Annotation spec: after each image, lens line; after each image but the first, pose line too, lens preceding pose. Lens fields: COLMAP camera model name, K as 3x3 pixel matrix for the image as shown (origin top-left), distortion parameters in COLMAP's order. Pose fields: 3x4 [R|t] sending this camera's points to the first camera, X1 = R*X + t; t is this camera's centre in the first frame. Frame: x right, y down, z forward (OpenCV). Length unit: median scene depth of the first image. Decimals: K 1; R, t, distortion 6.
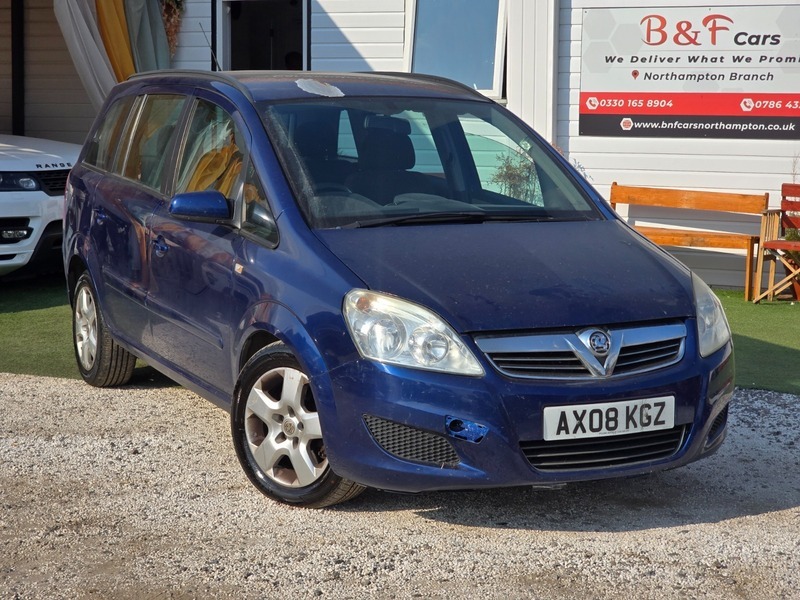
lens RADIAL K [[1544.9, 0, 402.9], [0, 1544.9, 300.4], [0, 0, 1]] dist [0.146689, 0.000000]
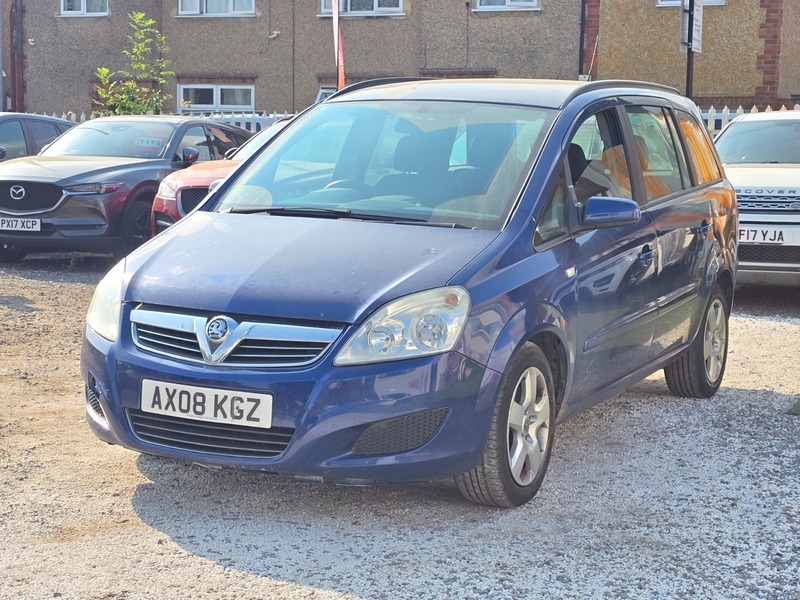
lens RADIAL K [[1544.9, 0, 402.2], [0, 1544.9, 296.3], [0, 0, 1]] dist [0.146689, 0.000000]
pose [[0.609208, 0.105151, -0.786008, 1.001050], [-0.133143, 0.990663, 0.029334, -0.040466], [0.781754, 0.086781, 0.617520, 0.467775]]
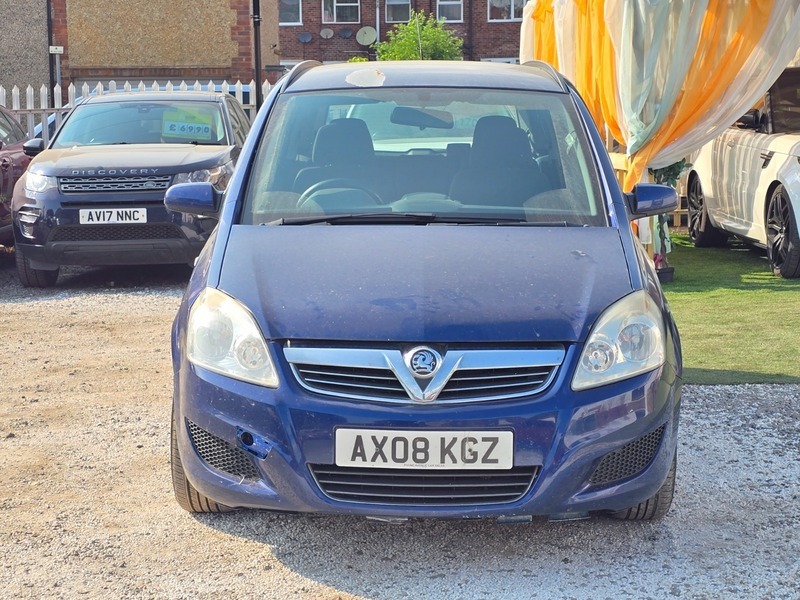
lens RADIAL K [[1544.9, 0, 391.0], [0, 1544.9, 301.1], [0, 0, 1]] dist [0.146689, 0.000000]
pose [[0.881023, 0.059487, -0.469318, 0.523800], [-0.061082, 0.998063, 0.011841, -0.017104], [0.469113, 0.018235, 0.882950, 0.214264]]
